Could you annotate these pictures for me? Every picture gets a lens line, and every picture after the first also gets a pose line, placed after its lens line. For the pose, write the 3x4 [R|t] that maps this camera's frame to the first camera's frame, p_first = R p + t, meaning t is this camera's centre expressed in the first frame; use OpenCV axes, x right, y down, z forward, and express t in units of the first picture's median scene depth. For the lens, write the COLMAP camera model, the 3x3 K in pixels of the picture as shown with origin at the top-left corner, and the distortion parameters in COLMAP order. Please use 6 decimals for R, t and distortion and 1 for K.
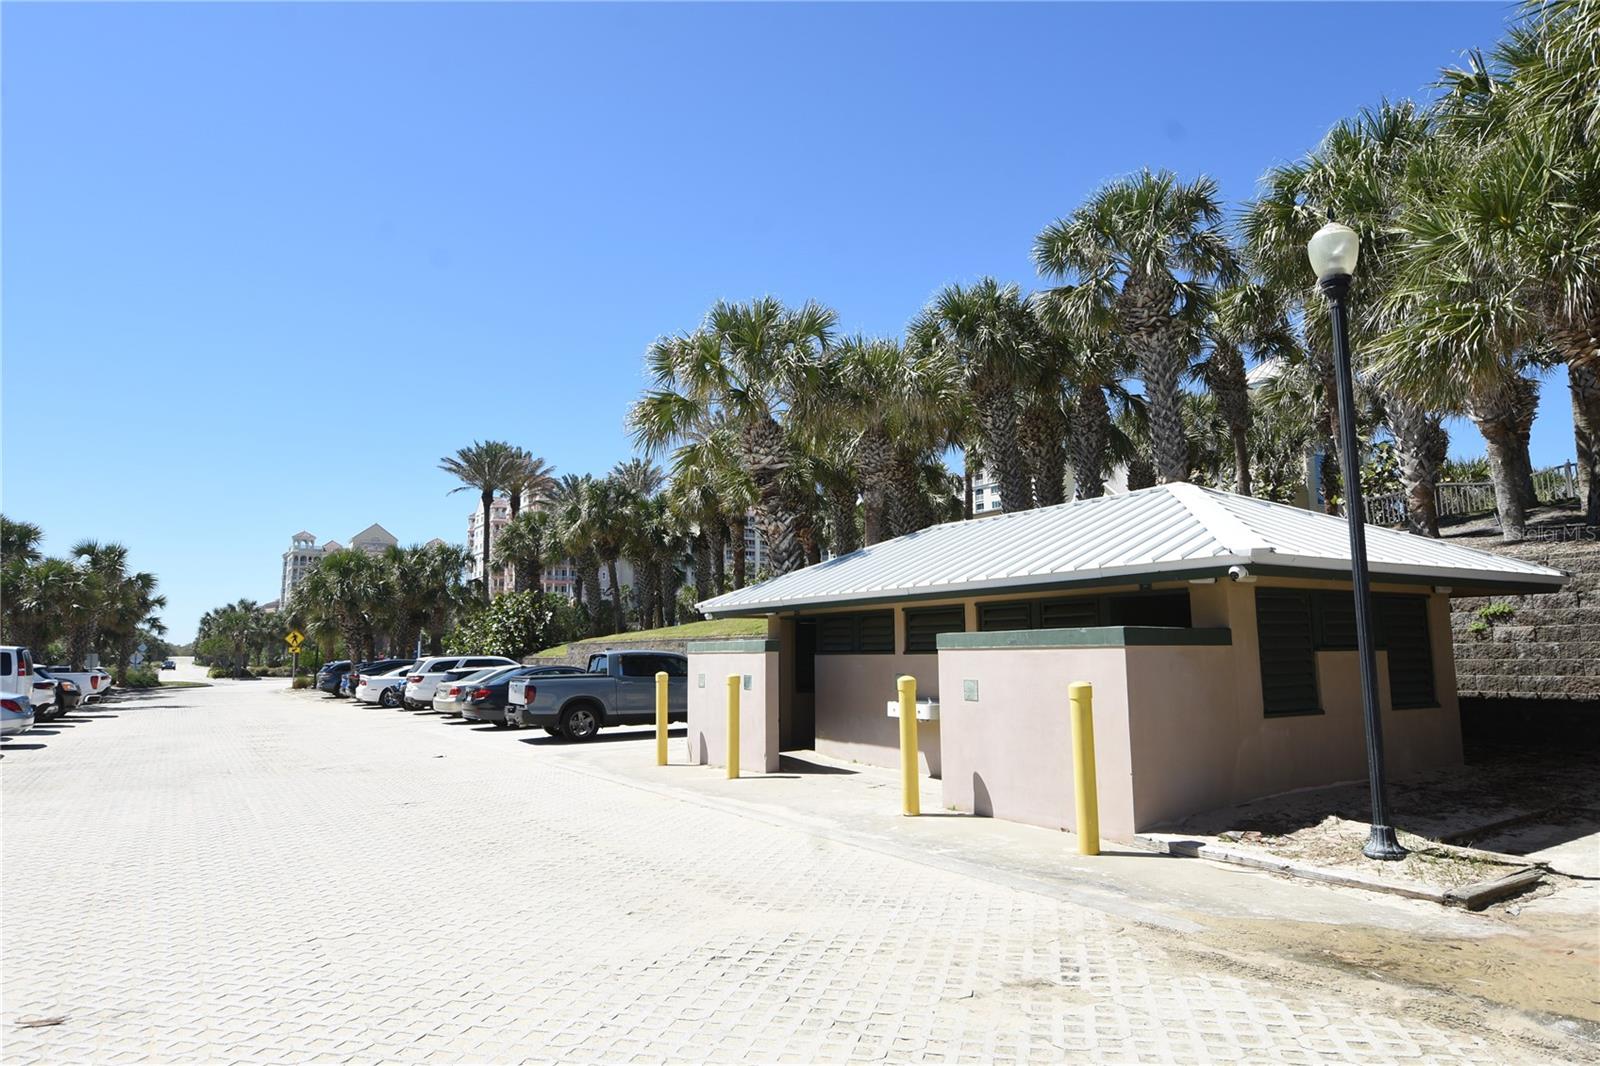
lens RADIAL K [[989.2, 0, 800.0], [0, 989.2, 533.0], [0, 0, 1]] dist [0.003882, 0.000993]
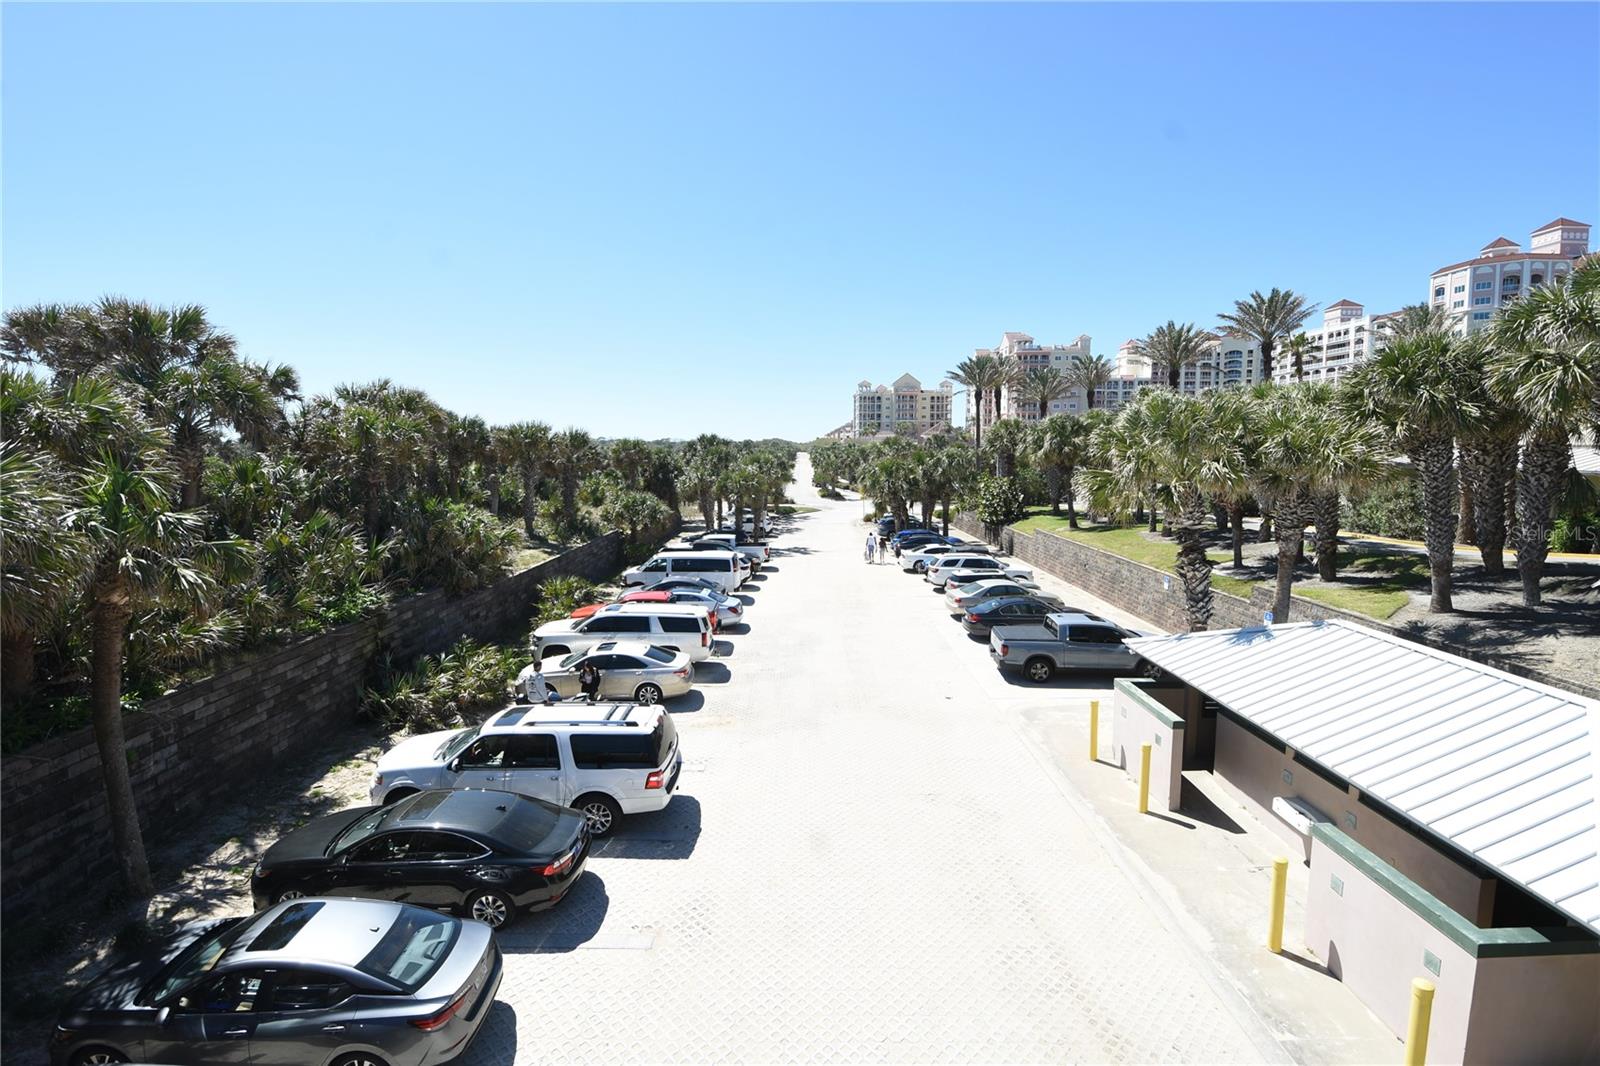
lens RADIAL K [[689.6, 0, 800.0], [0, 689.6, 533.0], [0, 0, 1]] dist [-0.002079, -0.014468]
pose [[0.847645, 0.058647, -0.527312, 0.008139], [0.071260, 0.972283, 0.222685, -0.220836], [0.525756, -0.226334, 0.819972, 0.000859]]
